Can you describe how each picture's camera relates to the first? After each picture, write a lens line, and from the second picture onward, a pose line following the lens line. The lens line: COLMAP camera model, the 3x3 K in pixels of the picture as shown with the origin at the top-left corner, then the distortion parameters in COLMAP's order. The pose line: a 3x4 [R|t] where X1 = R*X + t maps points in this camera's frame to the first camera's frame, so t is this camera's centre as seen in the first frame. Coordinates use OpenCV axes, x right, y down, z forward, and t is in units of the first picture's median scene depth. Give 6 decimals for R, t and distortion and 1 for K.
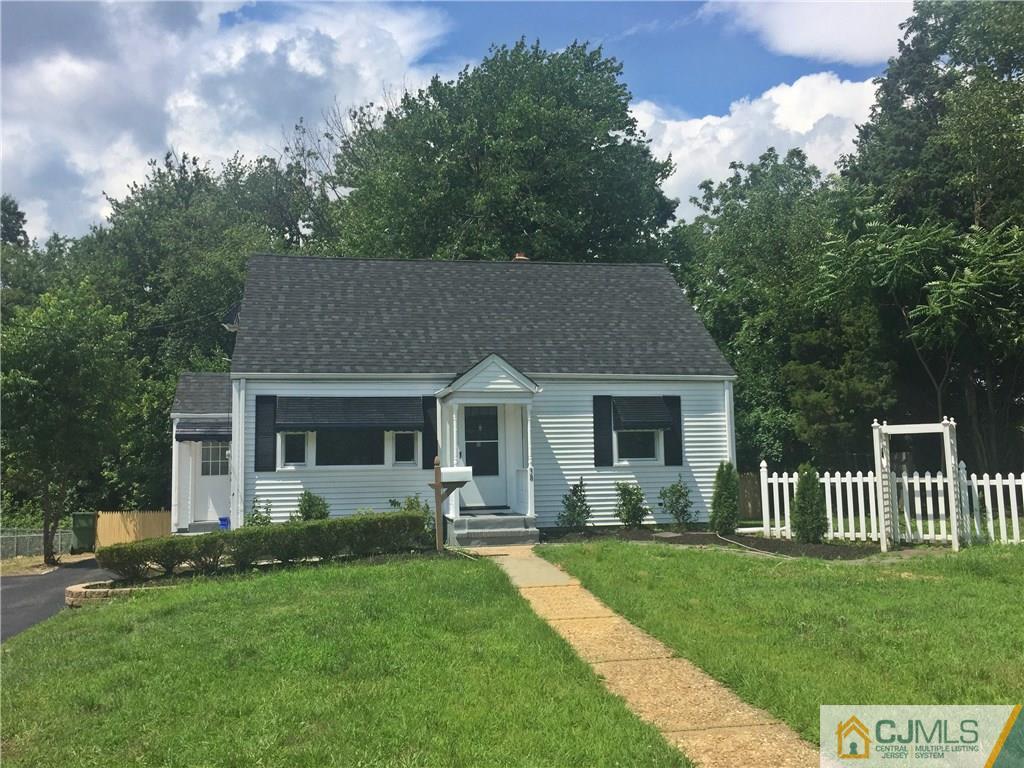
lens RADIAL K [[896.0, 0, 509.7], [0, 896.0, 380.2], [0, 0, 1]] dist [0.032251, 0.005339]
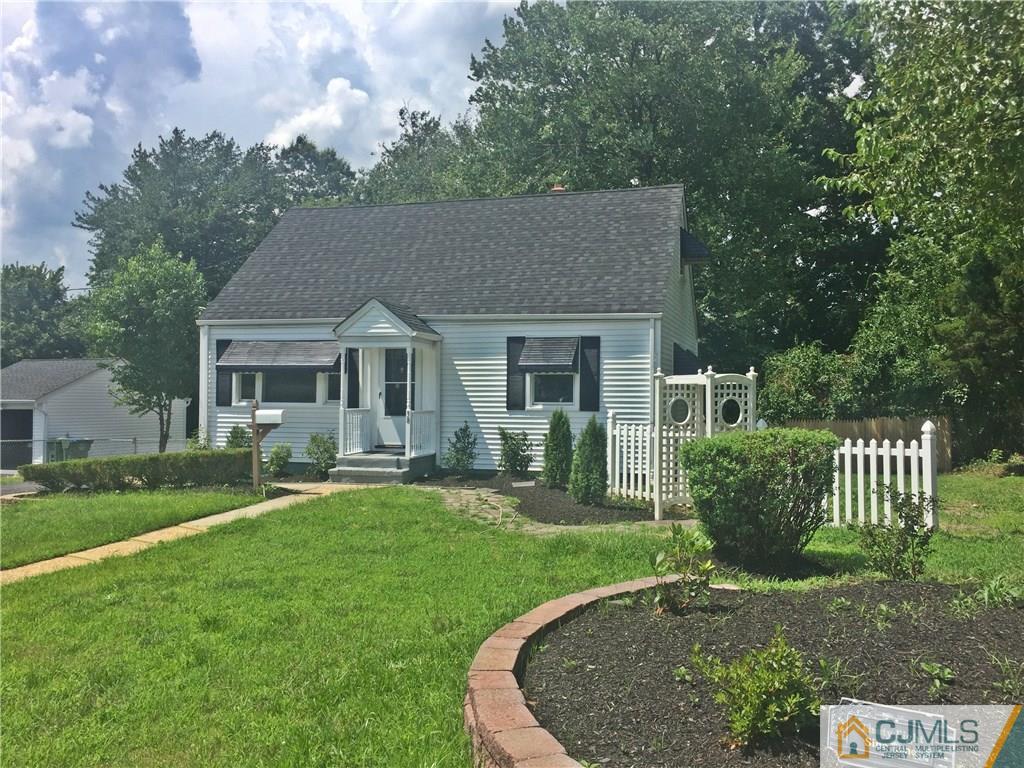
lens RADIAL K [[896.0, 0, 510.0], [0, 896.0, 388.5], [0, 0, 1]] dist [0.032251, 0.005339]
pose [[0.877307, 0.015455, -0.479681, 0.563612], [0.021614, 0.997195, 0.071660, 0.003180], [0.479443, -0.073235, 0.874512, 0.148398]]
